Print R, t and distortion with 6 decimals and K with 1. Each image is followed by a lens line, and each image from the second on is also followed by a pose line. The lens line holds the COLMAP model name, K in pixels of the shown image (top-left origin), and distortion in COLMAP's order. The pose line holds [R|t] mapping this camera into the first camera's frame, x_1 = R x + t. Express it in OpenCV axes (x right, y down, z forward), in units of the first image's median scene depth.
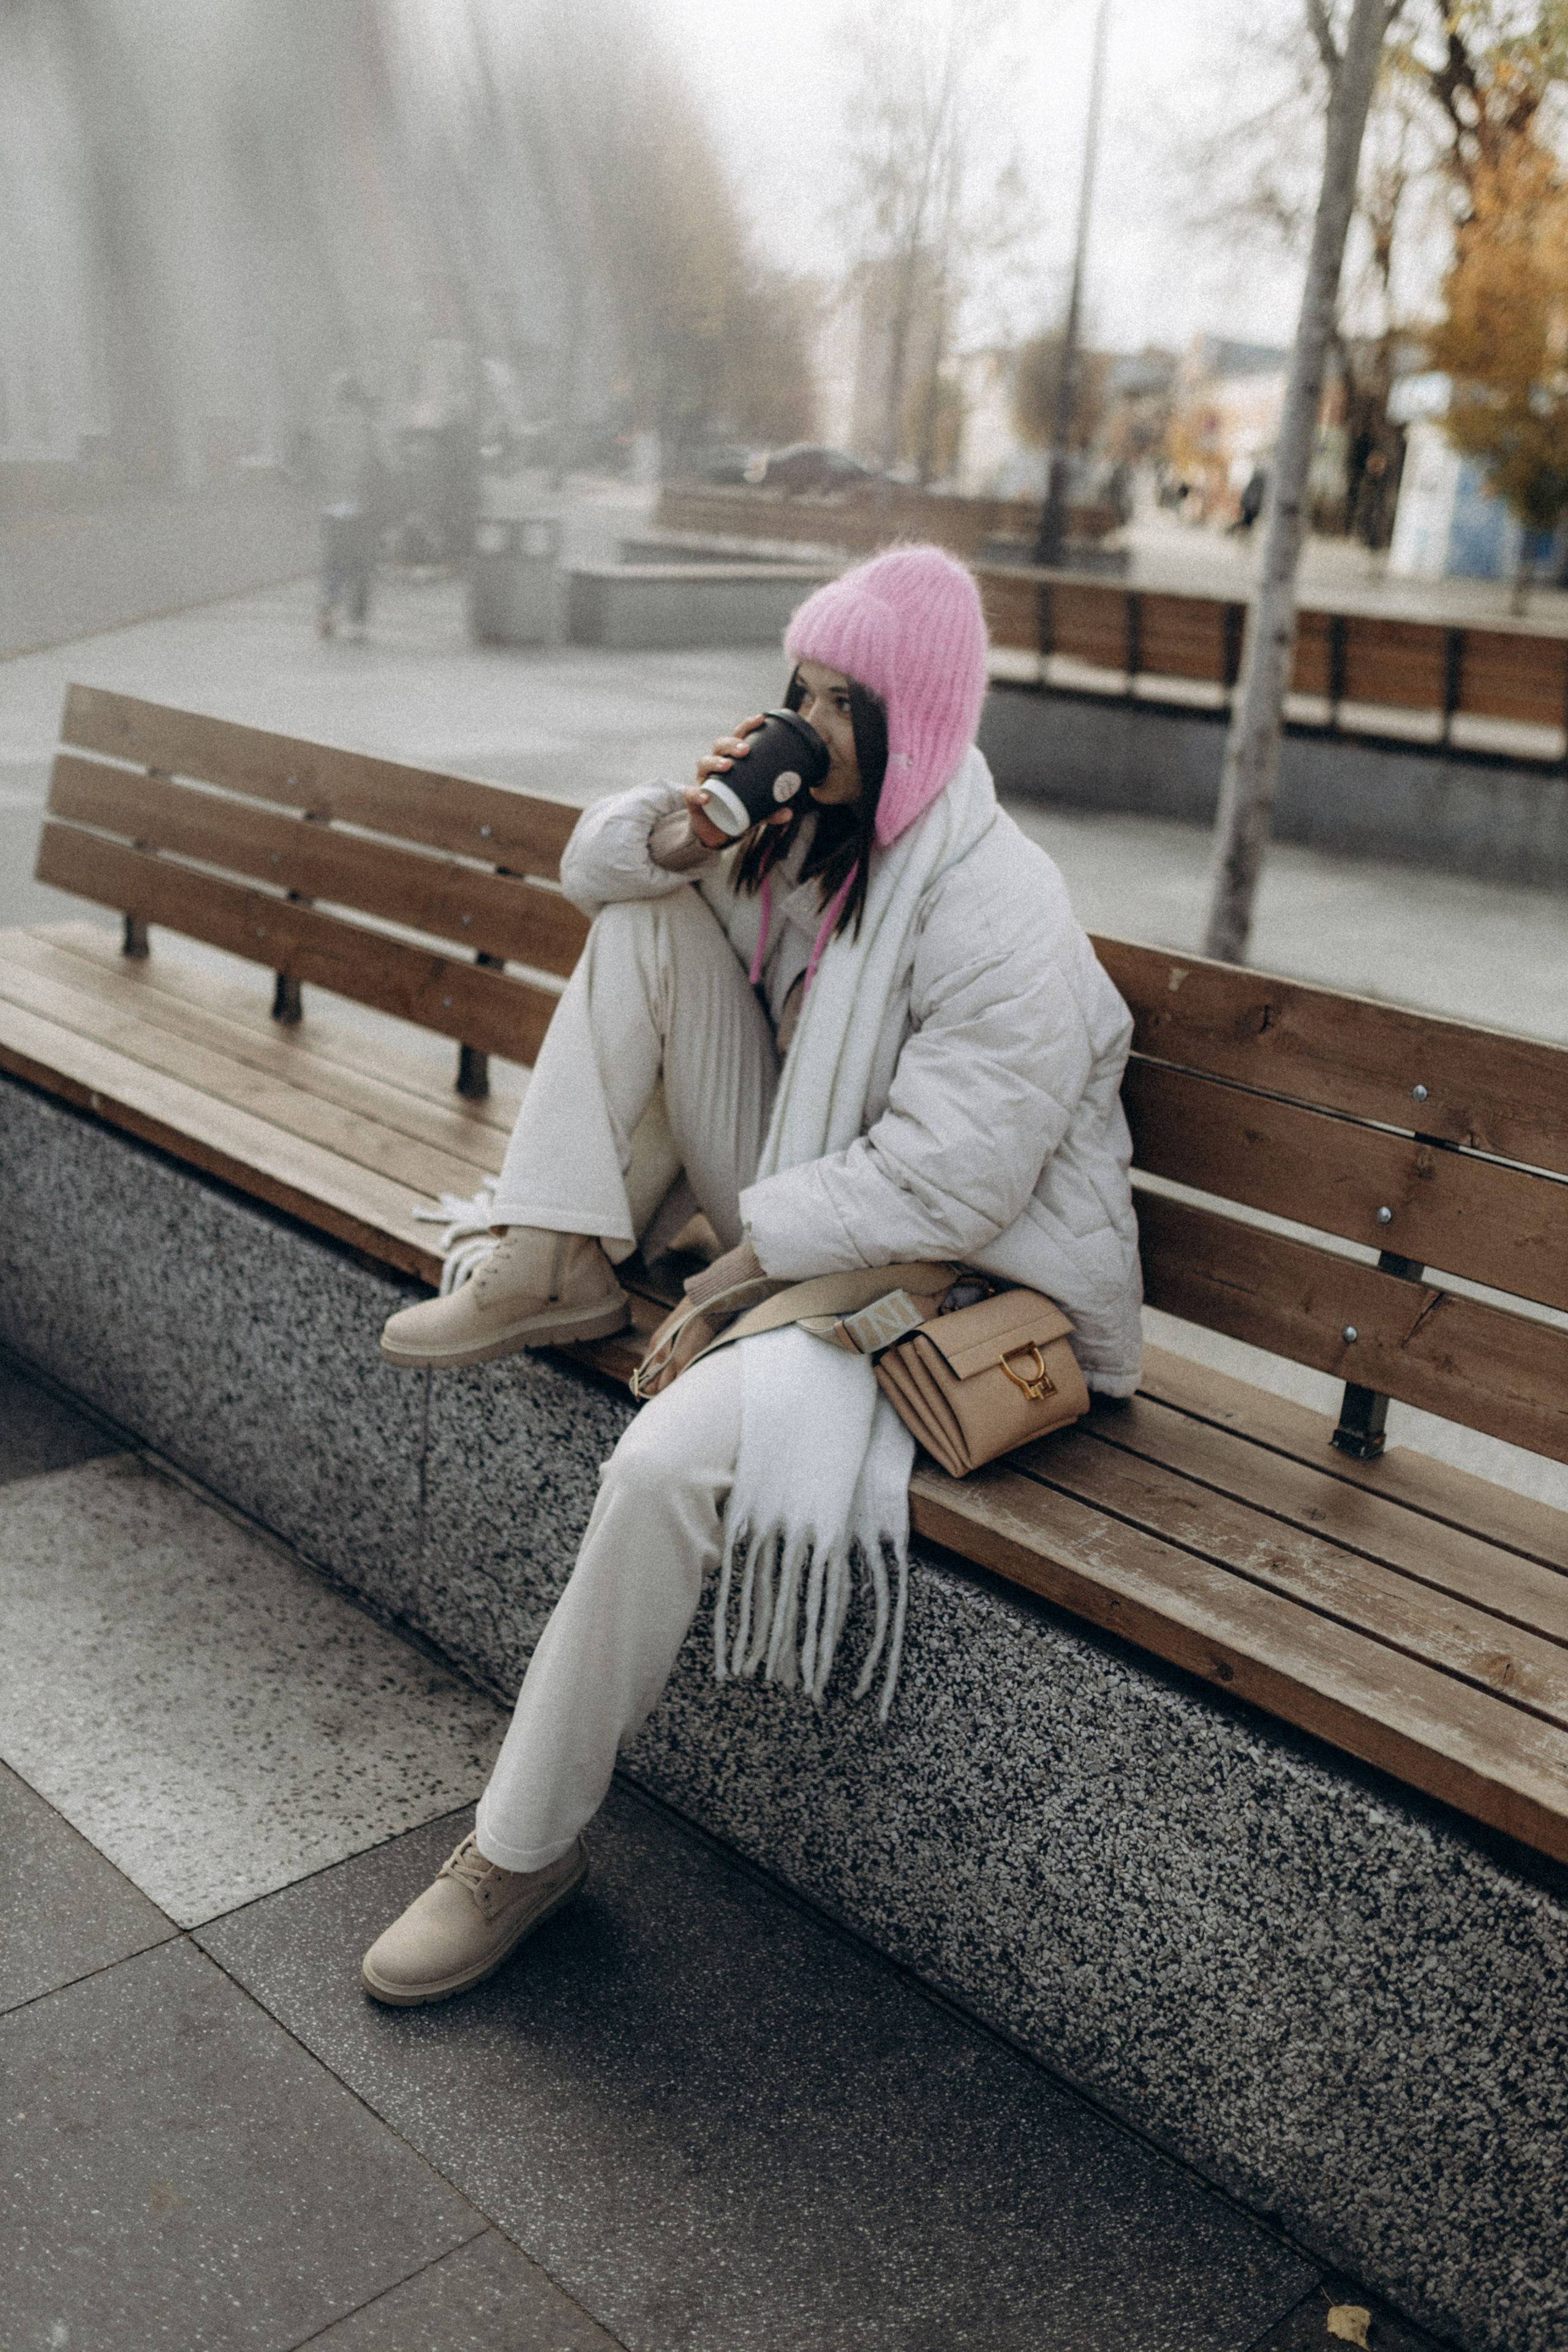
lens RADIAL K [[2257.5, 0, 781.8], [0, 2257.5, 1182.6], [0, 0, 1]] dist [0.002764, -0.004637]
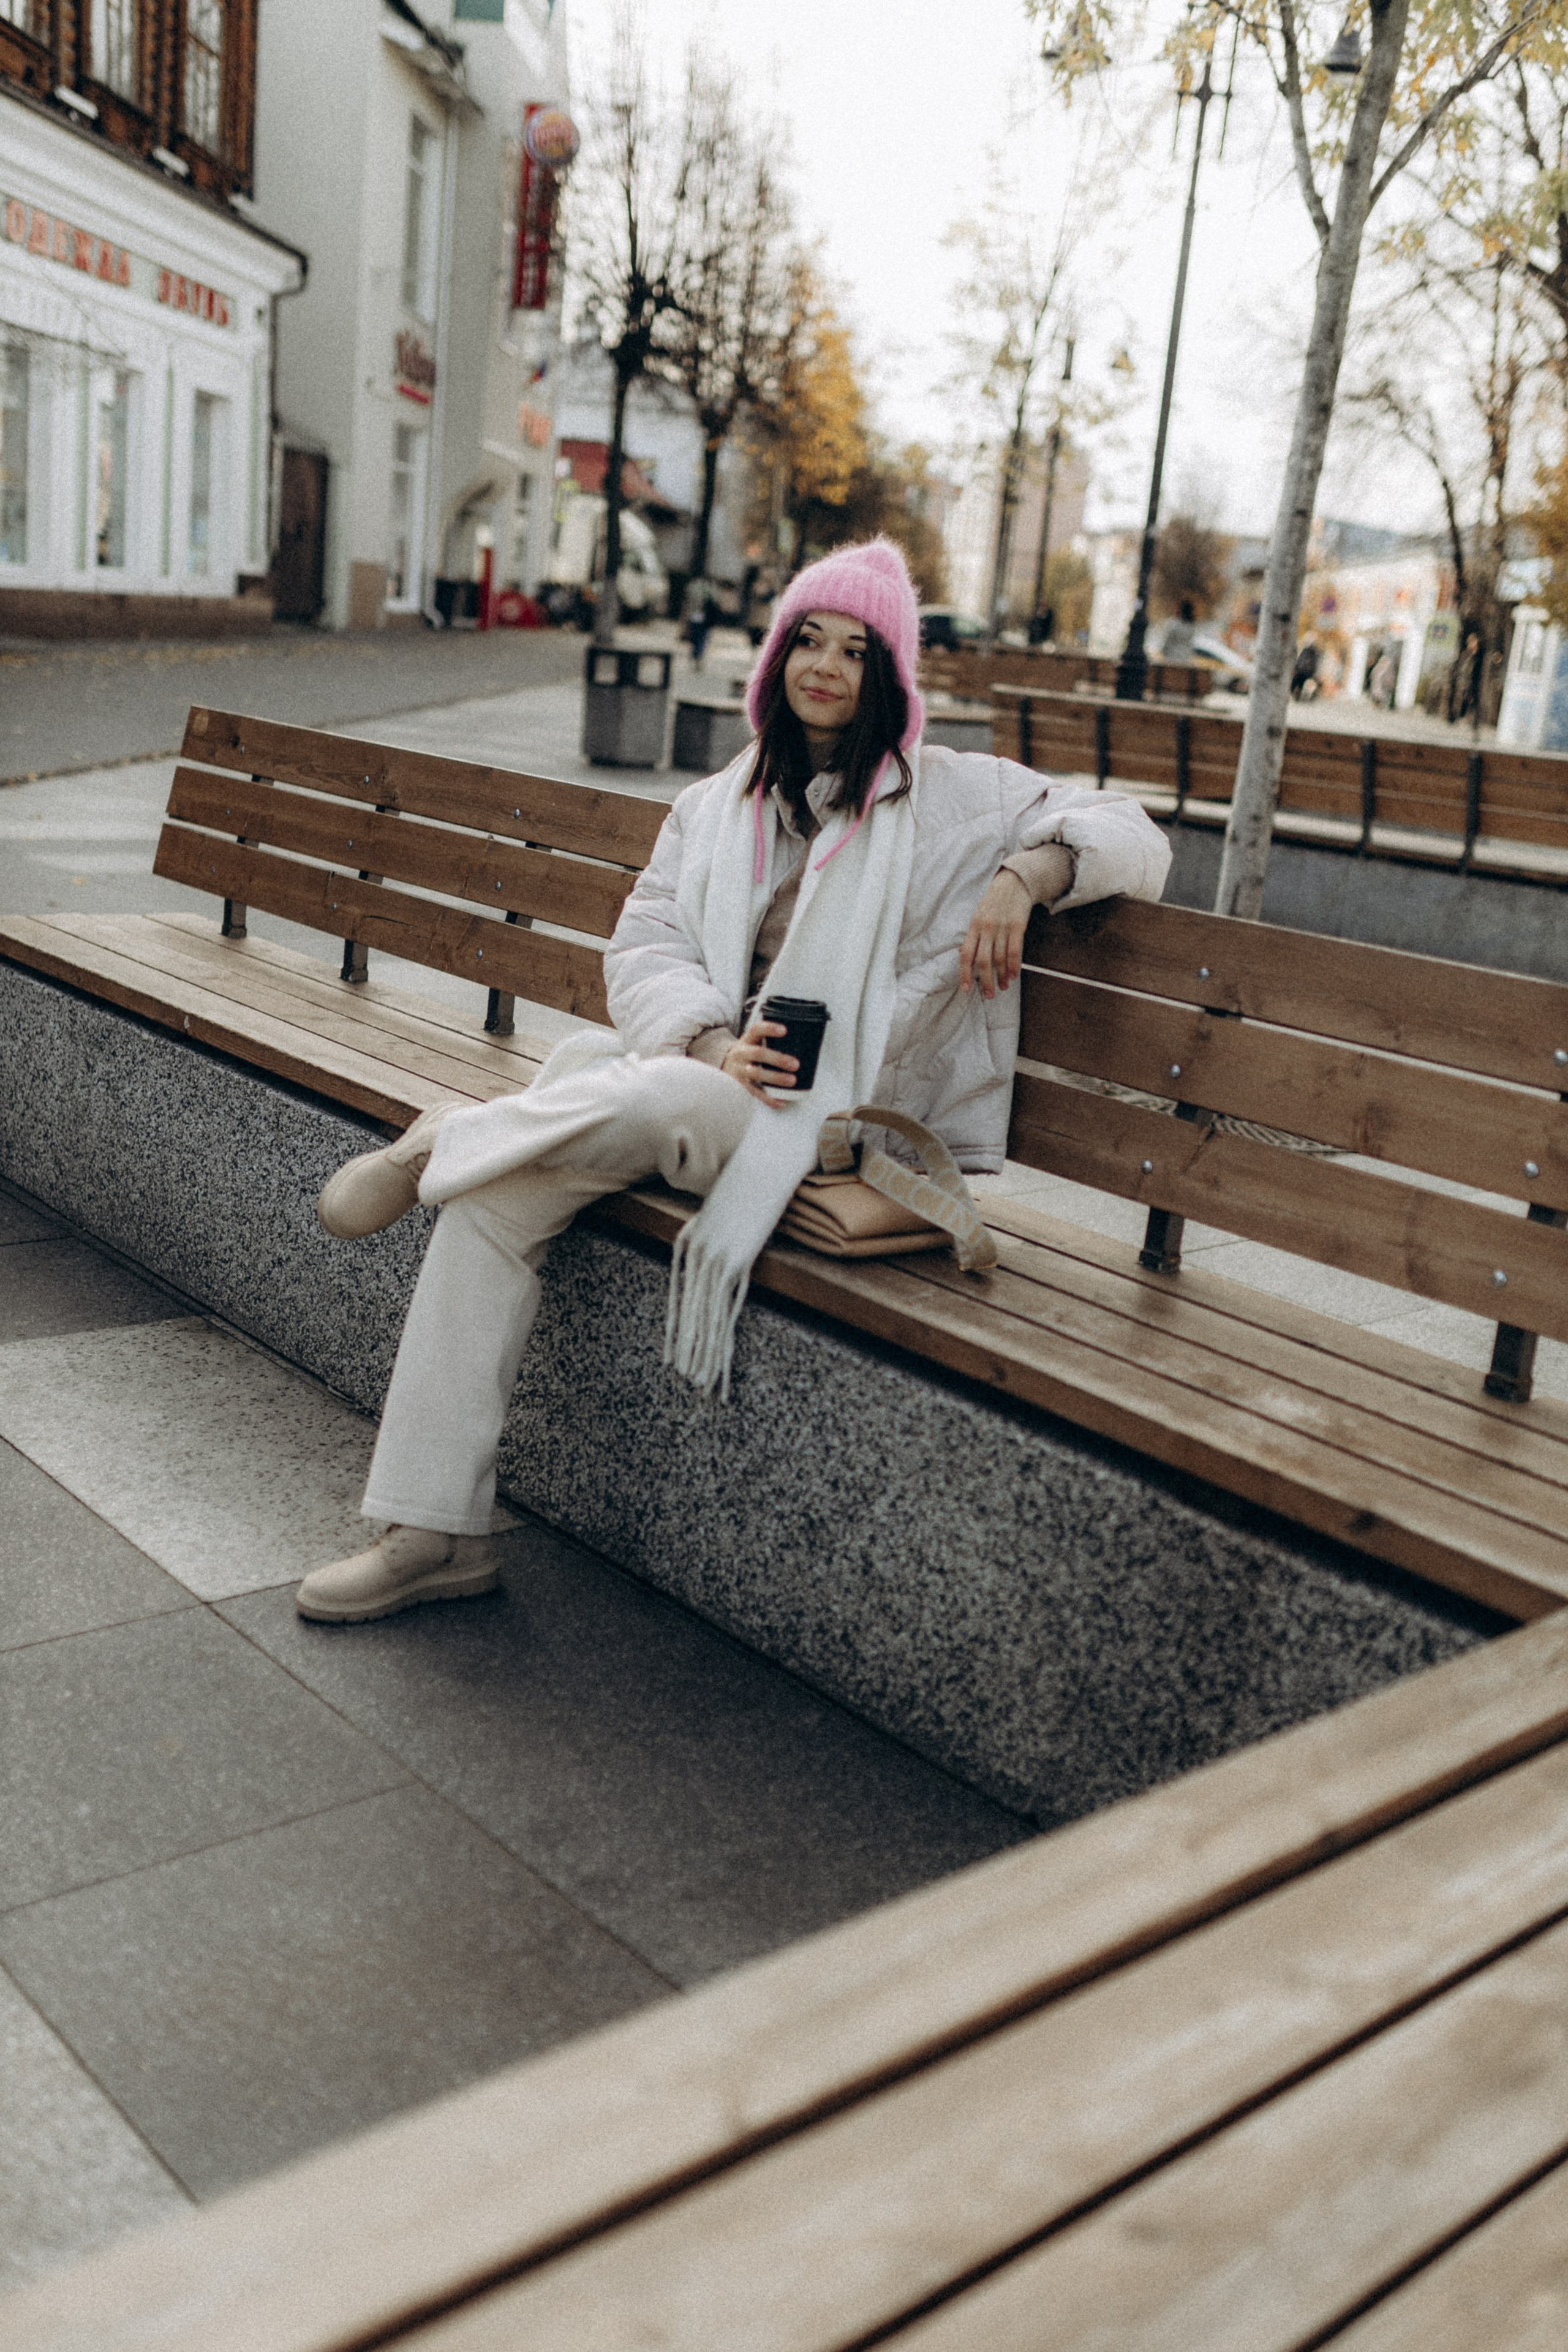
lens RADIAL K [[2257.5, 0, 781.8], [0, 2257.5, 1182.6], [0, 0, 1]] dist [0.002764, -0.004637]
pose [[0.997916, 0.038571, -0.051739, 0.120795], [-0.042194, 0.996593, -0.070862, 0.184027], [0.048829, 0.072897, 0.996143, -0.276430]]
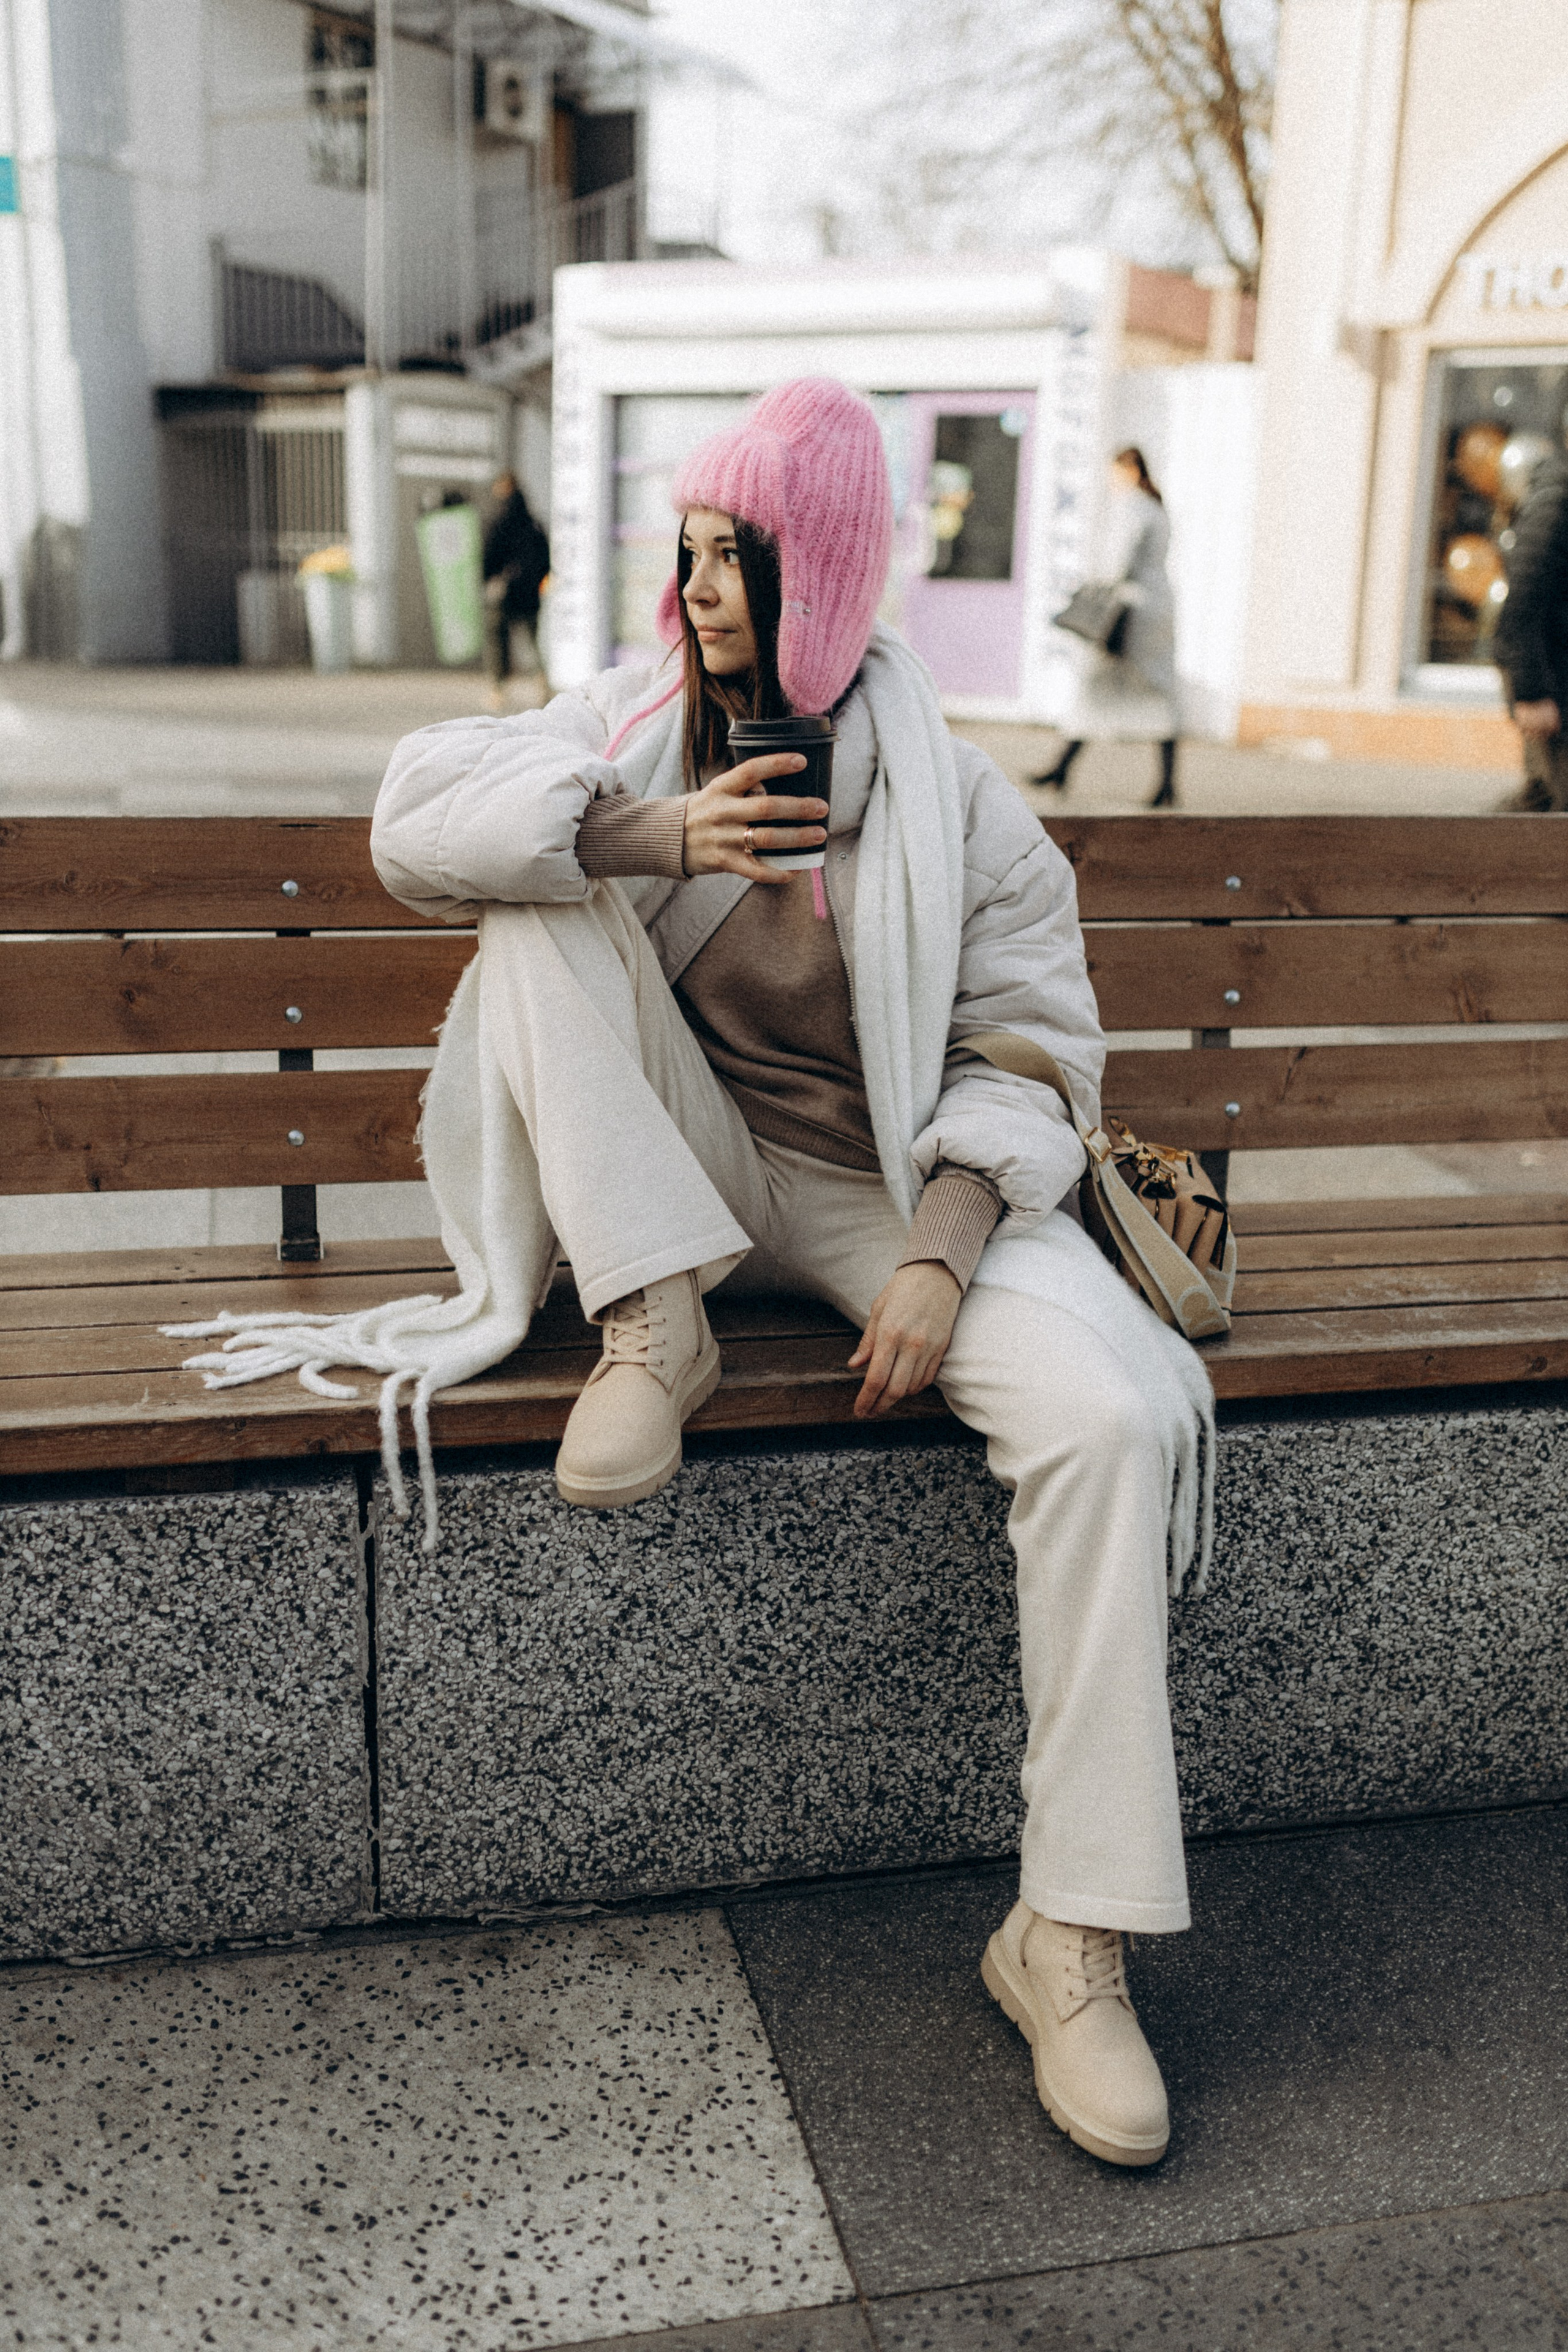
lens RADIAL K [[2257.5, 0, 781.8], [0, 2257.5, 1182.6], [0, 0, 1]] dist [0.002764, -0.004637]
pose [[0.513030, -0.284536, 0.809839, -0.817759], [0.275572, 0.948116, 0.158545, -0.143517], [-0.812933, 0.141831, 0.564822, 0.590595]]
